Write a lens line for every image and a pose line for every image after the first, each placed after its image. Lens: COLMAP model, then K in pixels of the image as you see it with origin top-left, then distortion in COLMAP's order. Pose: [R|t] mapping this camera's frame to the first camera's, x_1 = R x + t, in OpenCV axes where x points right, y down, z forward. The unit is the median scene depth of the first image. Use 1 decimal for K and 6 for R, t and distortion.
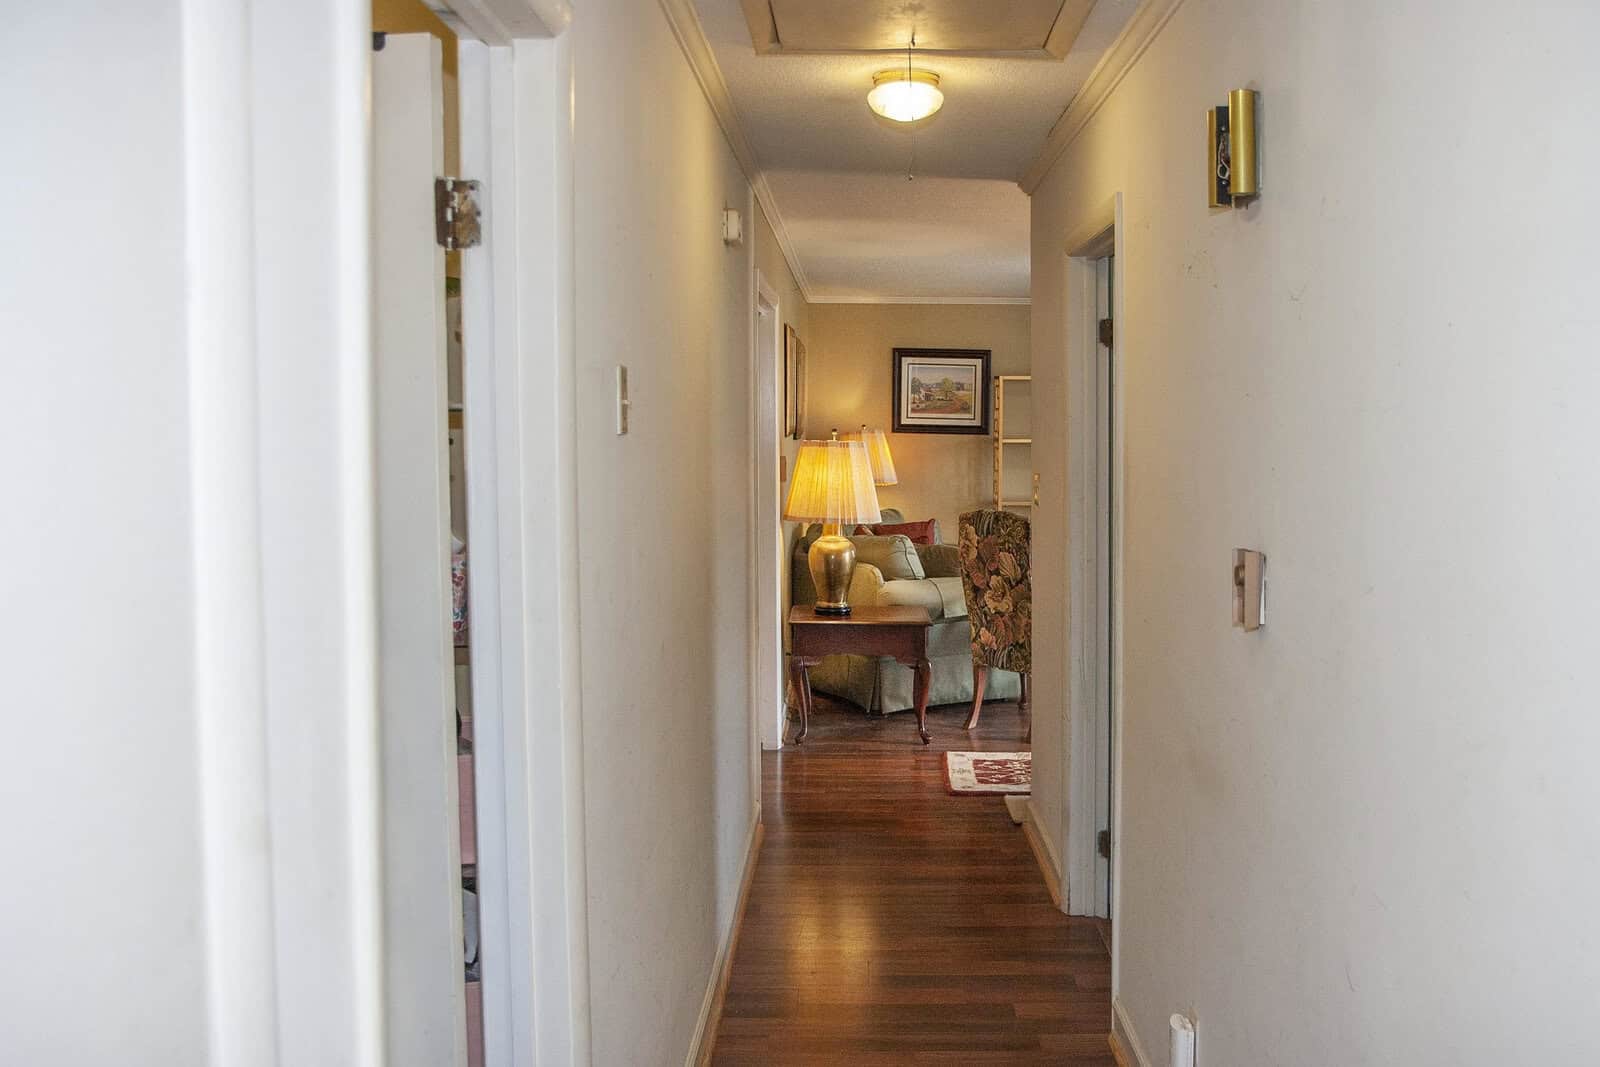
lens RADIAL K [[1302.3, 0, 800.0], [0, 1302.3, 533.5], [0, 0, 1]] dist [-0.047636, -0.000288]
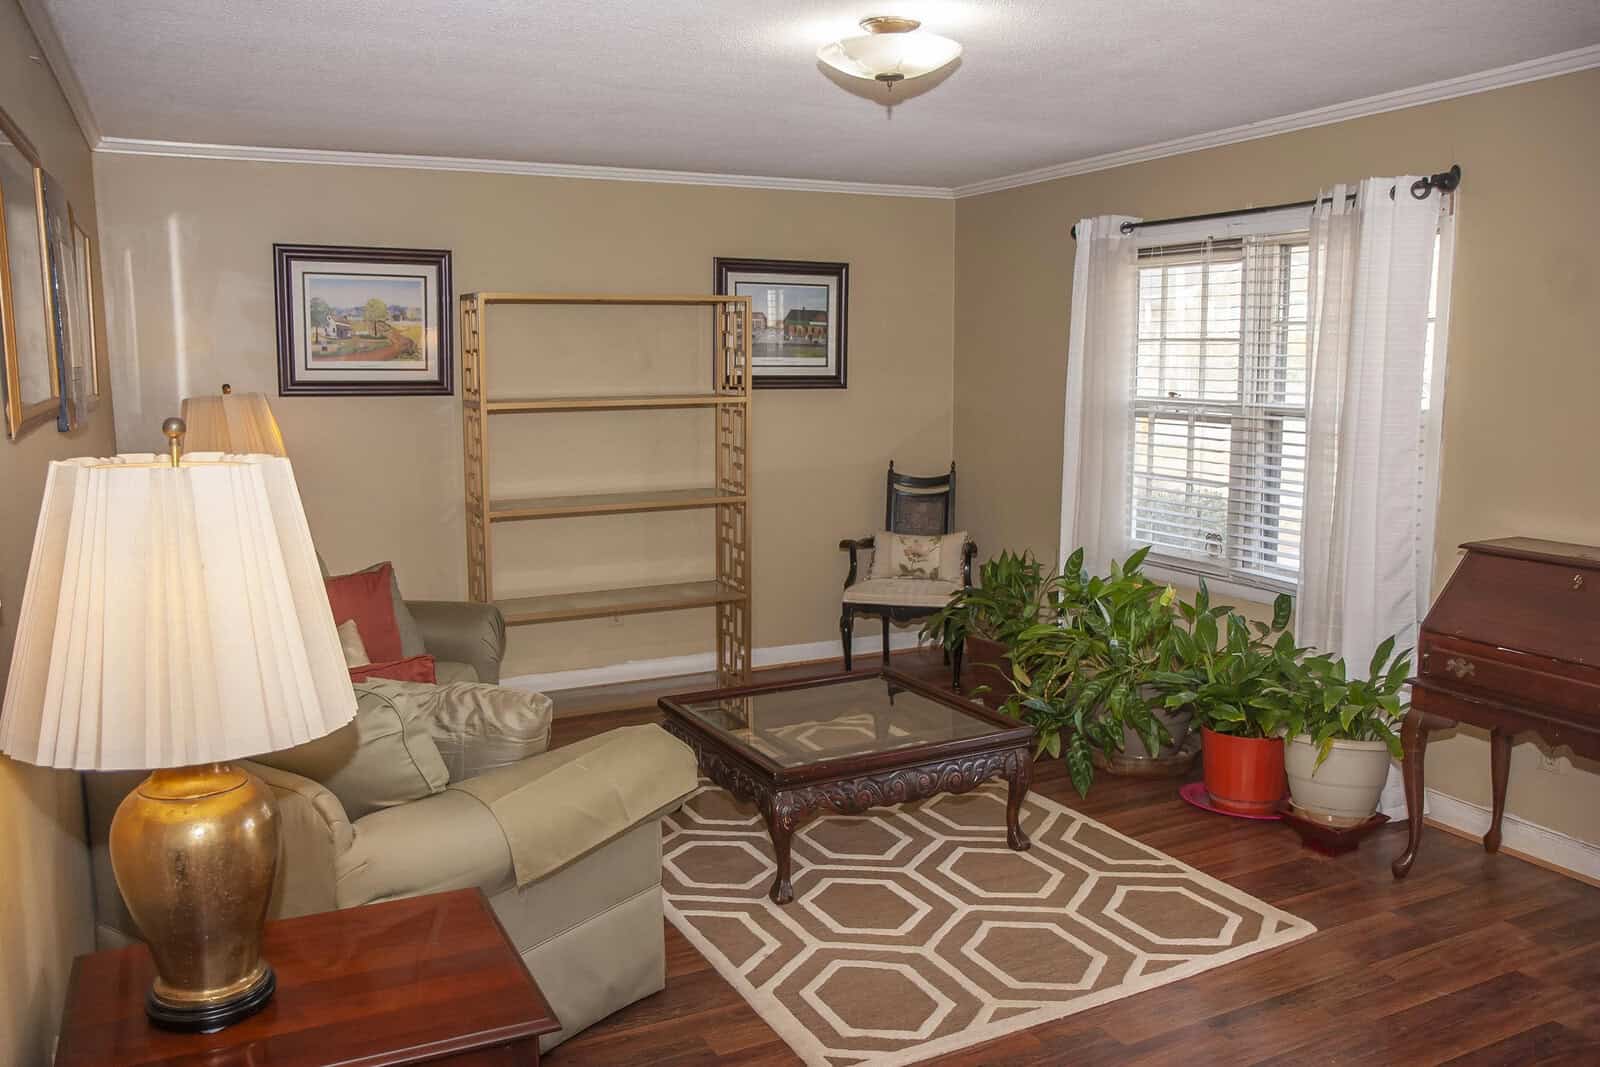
lens RADIAL K [[1302.3, 0, 800.0], [0, 1302.3, 533.5], [0, 0, 1]] dist [-0.047636, -0.000288]
pose [[0.886436, -0.072441, 0.457148, 0.010254], [0.050703, 0.996930, 0.059659, -0.040439], [-0.460066, -0.029705, 0.887388, 0.401528]]
